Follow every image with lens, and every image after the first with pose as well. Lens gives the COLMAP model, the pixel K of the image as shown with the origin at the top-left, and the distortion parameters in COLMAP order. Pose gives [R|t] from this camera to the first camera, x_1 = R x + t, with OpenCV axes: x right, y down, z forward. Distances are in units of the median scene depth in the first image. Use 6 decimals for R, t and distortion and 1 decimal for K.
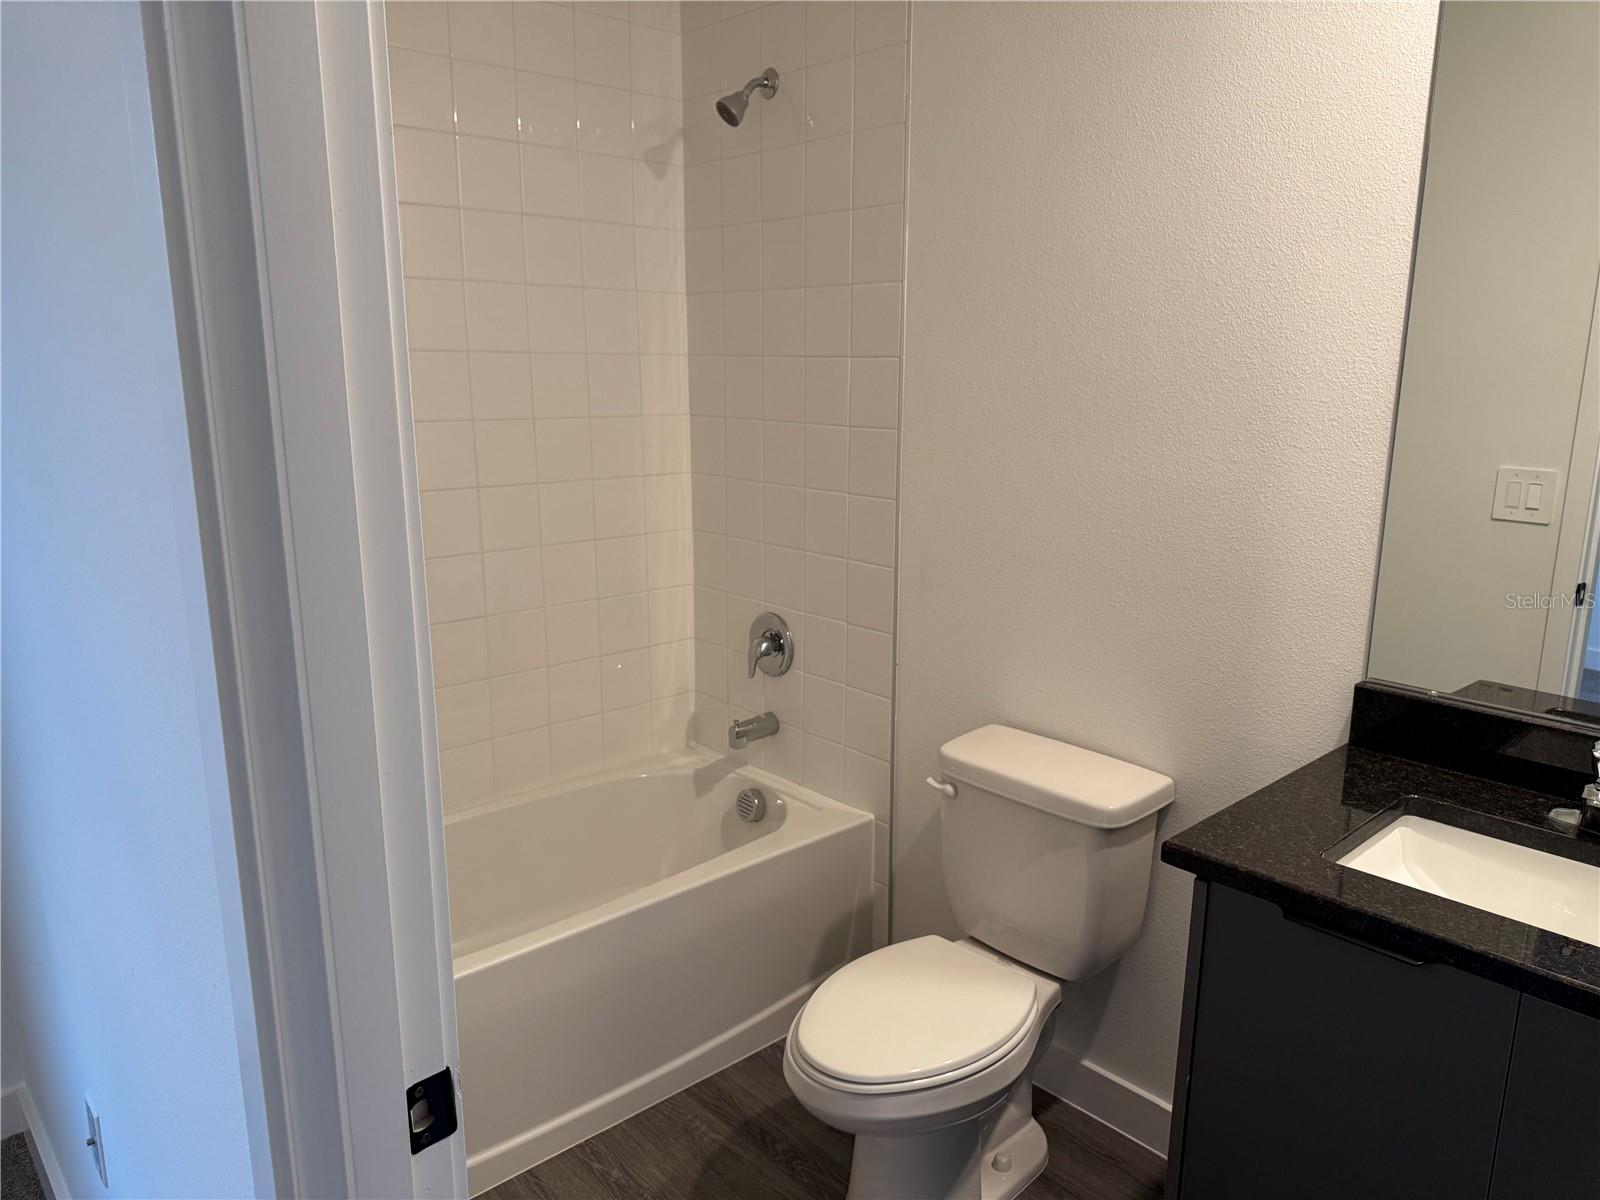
lens RADIAL K [[1153.4, 0, 800.0], [0, 1153.4, 600.0], [0, 0, 1]] dist [0.083004, -0.135263]
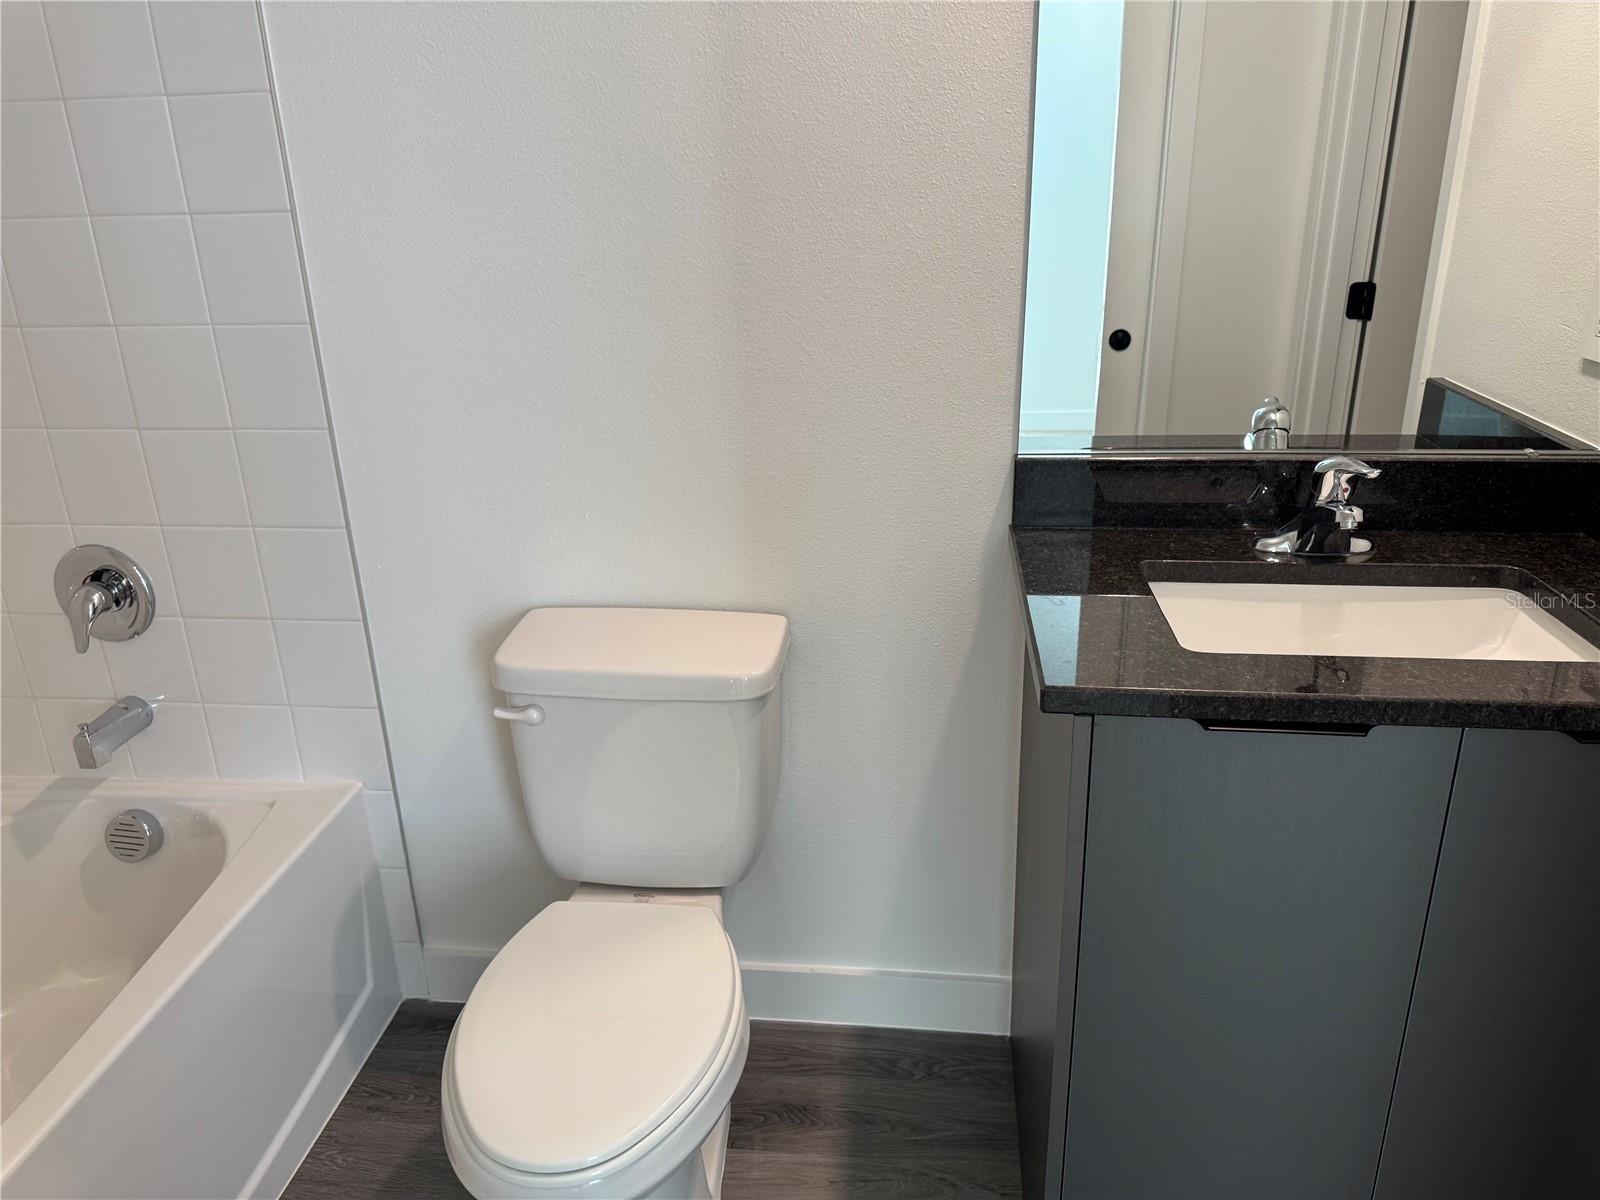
lens RADIAL K [[1153.4, 0, 800.0], [0, 1153.4, 600.0], [0, 0, 1]] dist [0.083004, -0.135263]
pose [[0.749688, -0.264137, 0.606794, -0.173627], [0.179893, 0.963708, 0.197245, -0.024222], [-0.636872, -0.038714, 0.769997, 0.326208]]
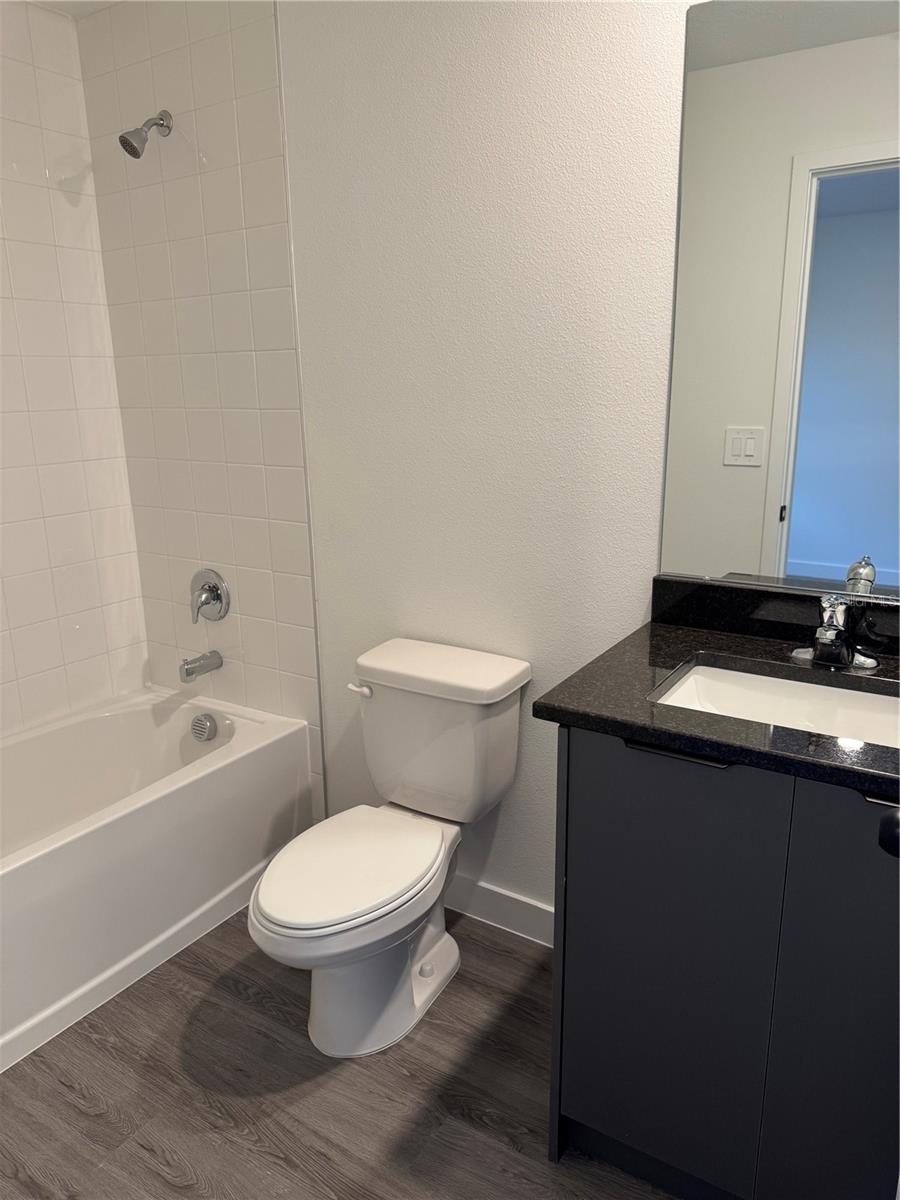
lens RADIAL K [[868.2, 0, 450.0], [0, 868.2, 600.0], [0, 0, 1]] dist [0.108999, -0.186269]
pose [[0.967128, -0.085283, 0.239562, -0.001486], [0.076157, 0.995982, 0.047114, 0.025667], [-0.242617, -0.027321, 0.969737, 0.051692]]
